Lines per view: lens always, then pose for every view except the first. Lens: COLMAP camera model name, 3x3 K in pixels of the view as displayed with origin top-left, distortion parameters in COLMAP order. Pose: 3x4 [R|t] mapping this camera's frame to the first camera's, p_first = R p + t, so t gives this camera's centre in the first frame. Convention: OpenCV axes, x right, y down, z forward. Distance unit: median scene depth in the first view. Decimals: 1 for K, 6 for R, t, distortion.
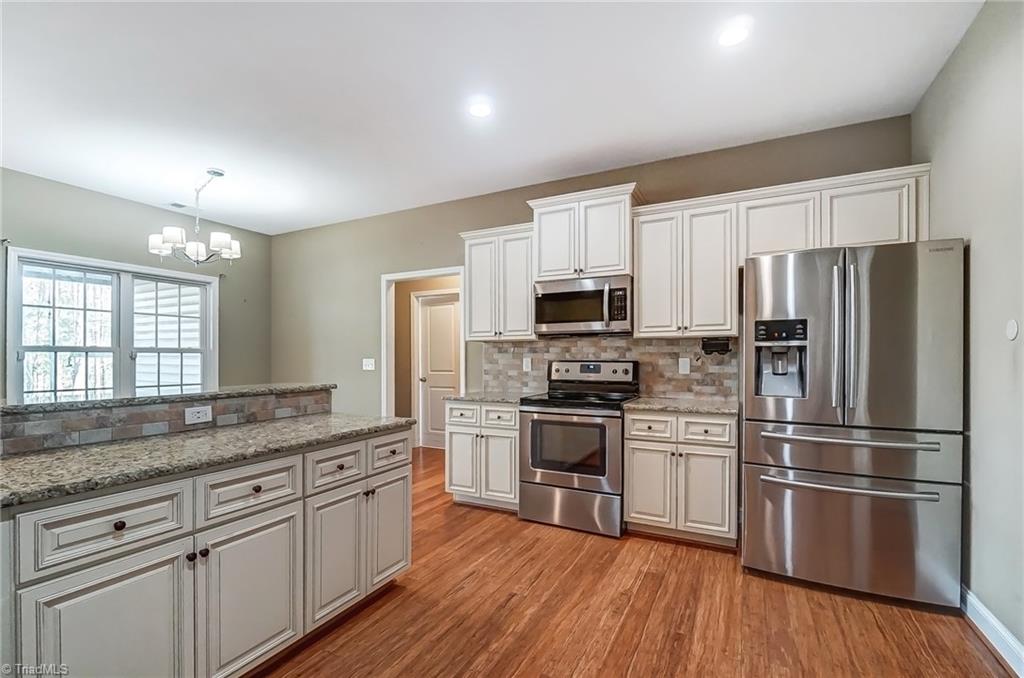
lens RADIAL K [[444.7, 0, 509.0], [0, 444.7, 347.8], [0, 0, 1]] dist [-0.002070, -0.000124]
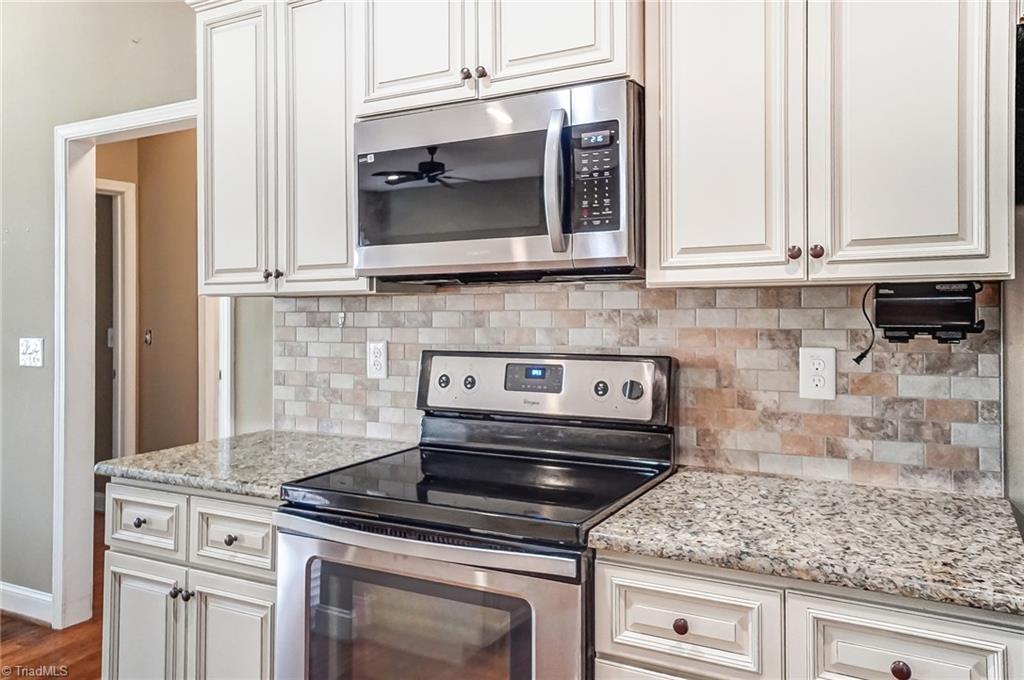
lens RADIAL K [[769.3, 0, 510.9], [0, 769.3, 298.4], [0, 0, 1]] dist [0.045770, 0.002318]
pose [[0.999690, -0.010940, -0.022361, 0.187635], [0.011182, 0.999880, 0.010753, -0.019765], [0.022241, -0.010999, 0.999692, 0.440337]]
